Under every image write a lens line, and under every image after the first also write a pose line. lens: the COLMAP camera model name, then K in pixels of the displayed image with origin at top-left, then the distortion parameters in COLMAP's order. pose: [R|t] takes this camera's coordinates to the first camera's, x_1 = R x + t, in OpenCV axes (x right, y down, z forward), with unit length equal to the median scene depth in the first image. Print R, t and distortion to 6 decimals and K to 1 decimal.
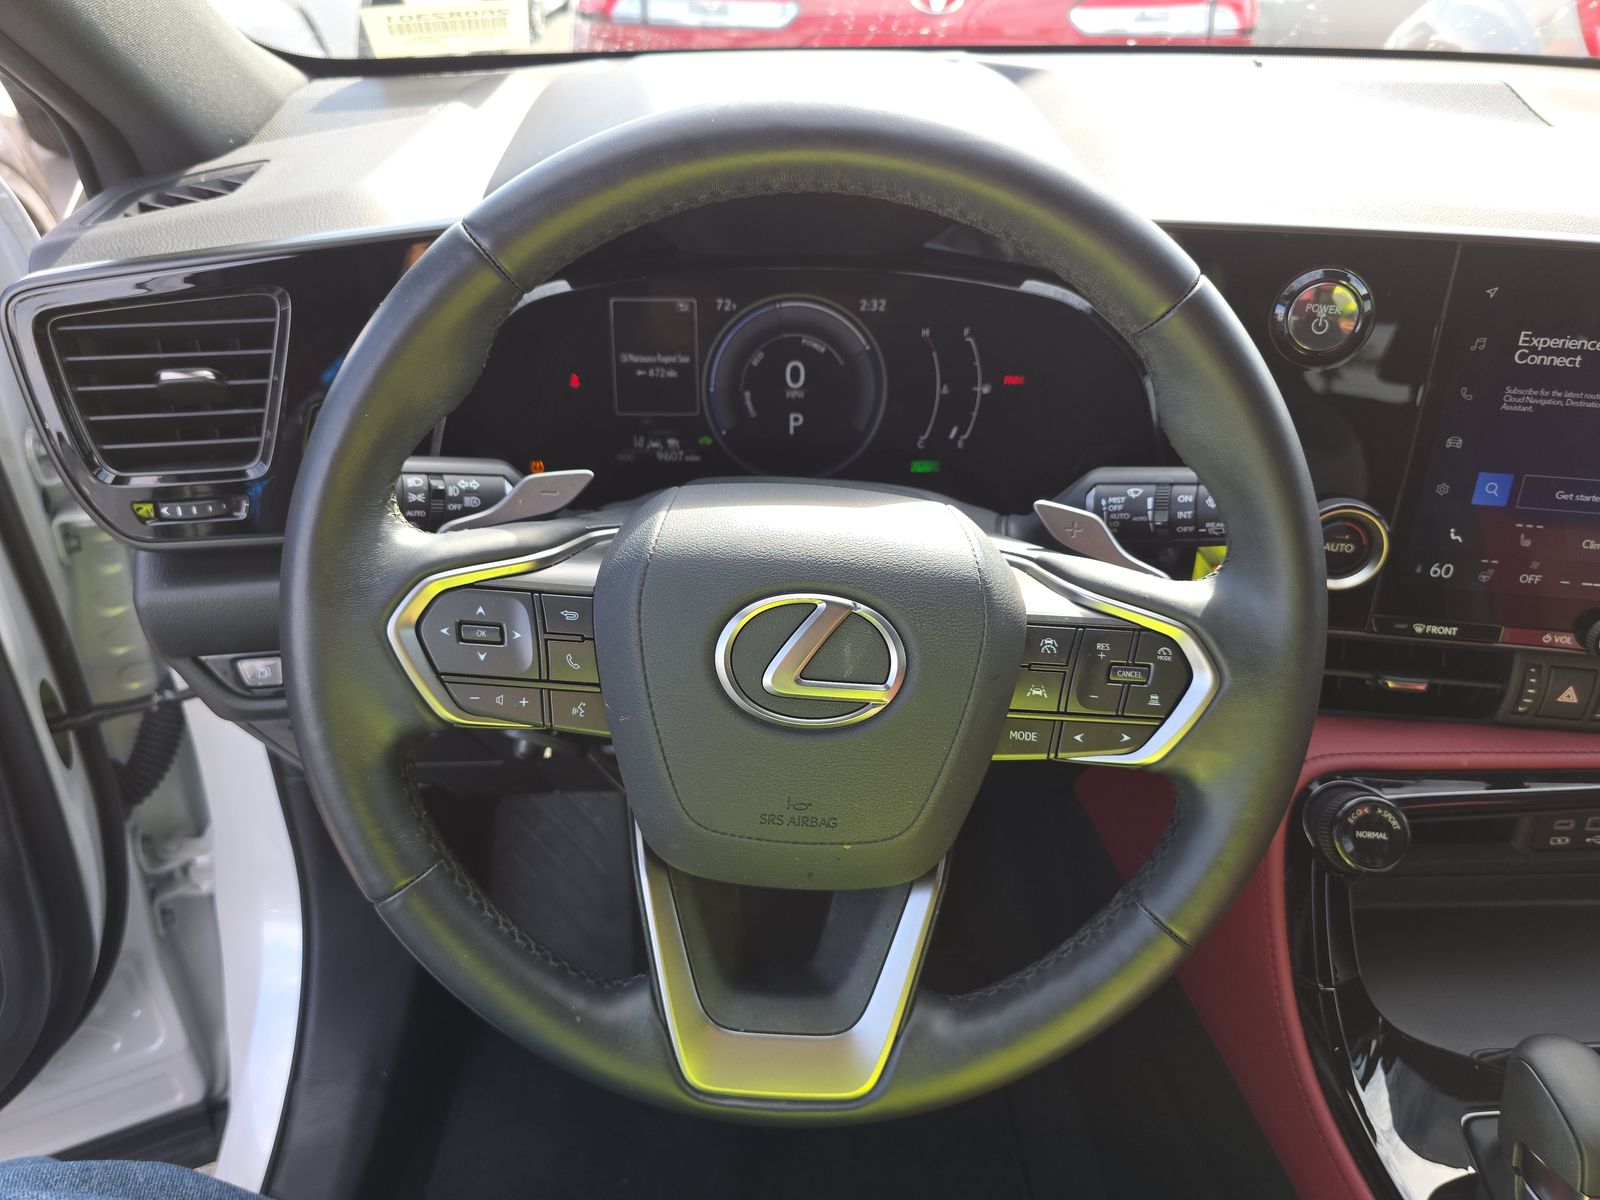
lens RADIAL K [[1069.1, 0, 794.5], [0, 1069.1, 603.1], [0, 0, 1]] dist [0.039184, -0.031130]
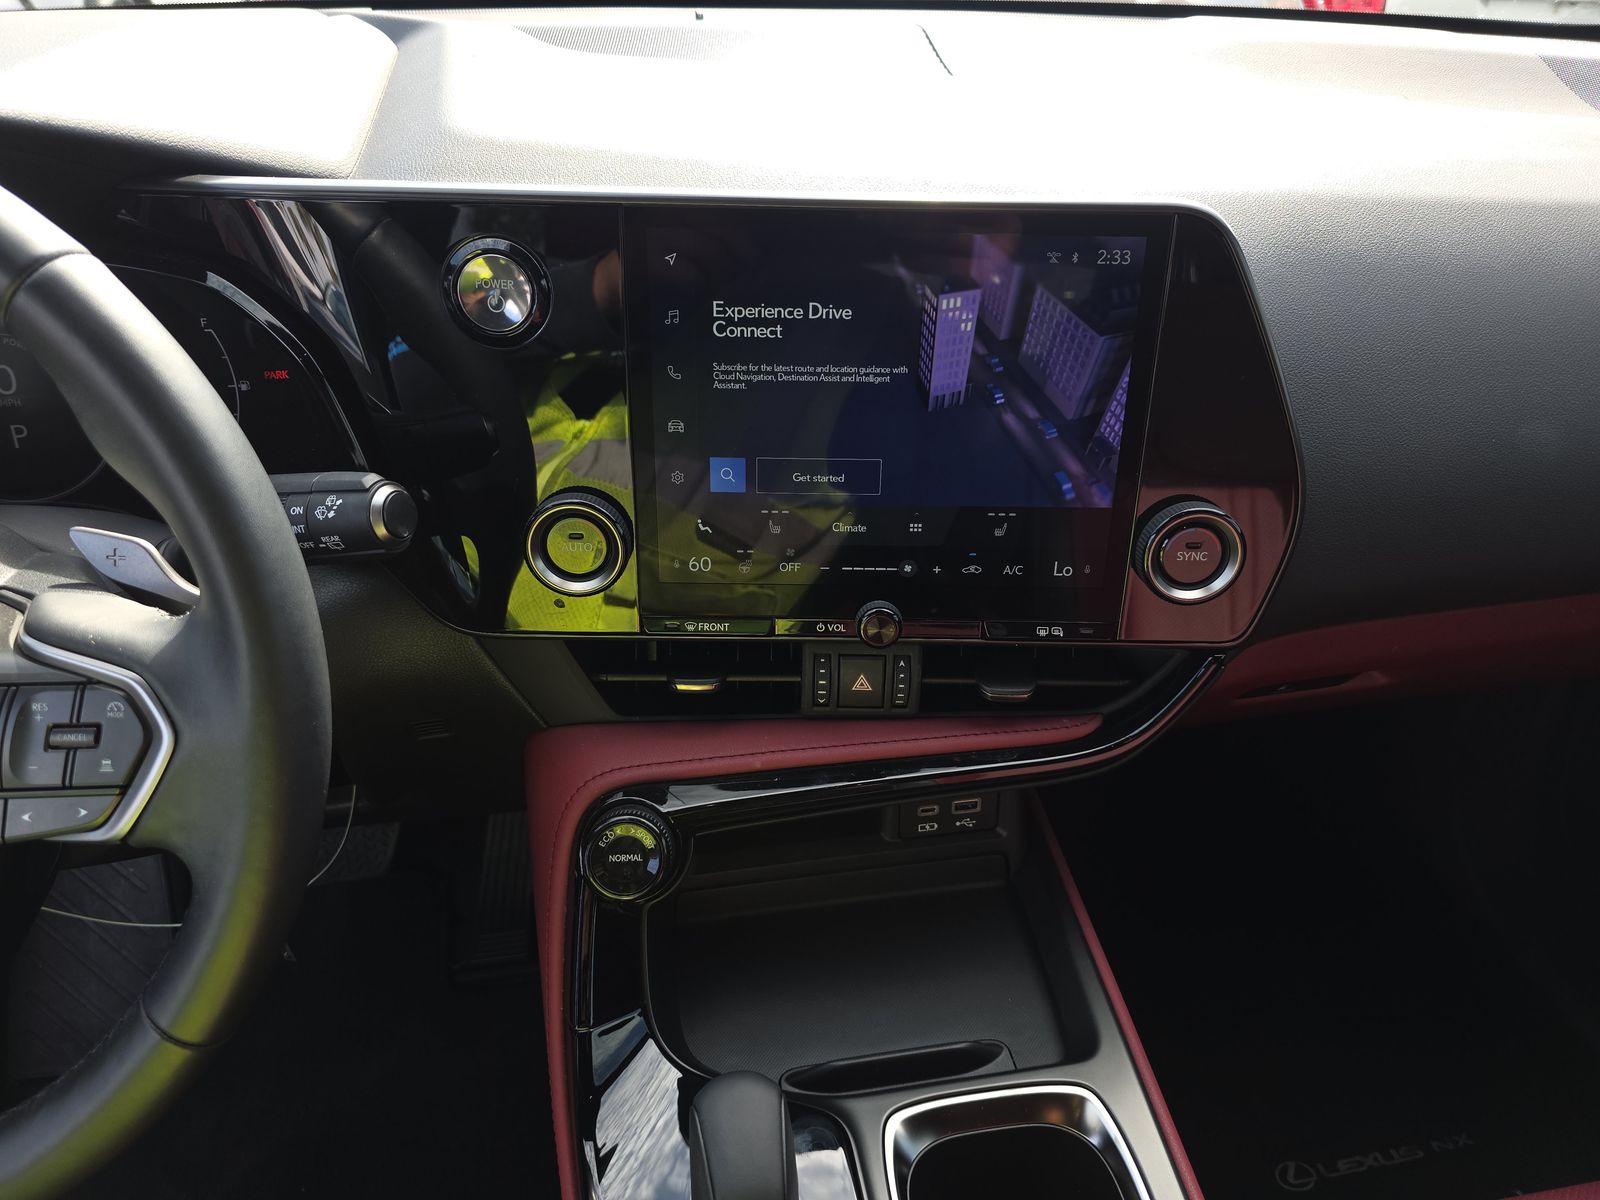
lens RADIAL K [[1069.1, 0, 786.8], [0, 1069.1, 612.4], [0, 0, 1]] dist [0.039184, -0.031130]
pose [[0.991117, -0.075511, 0.109479, 0.547144], [0.072458, 0.996871, 0.031607, -0.011766], [-0.111523, -0.023393, 0.993486, 0.076385]]
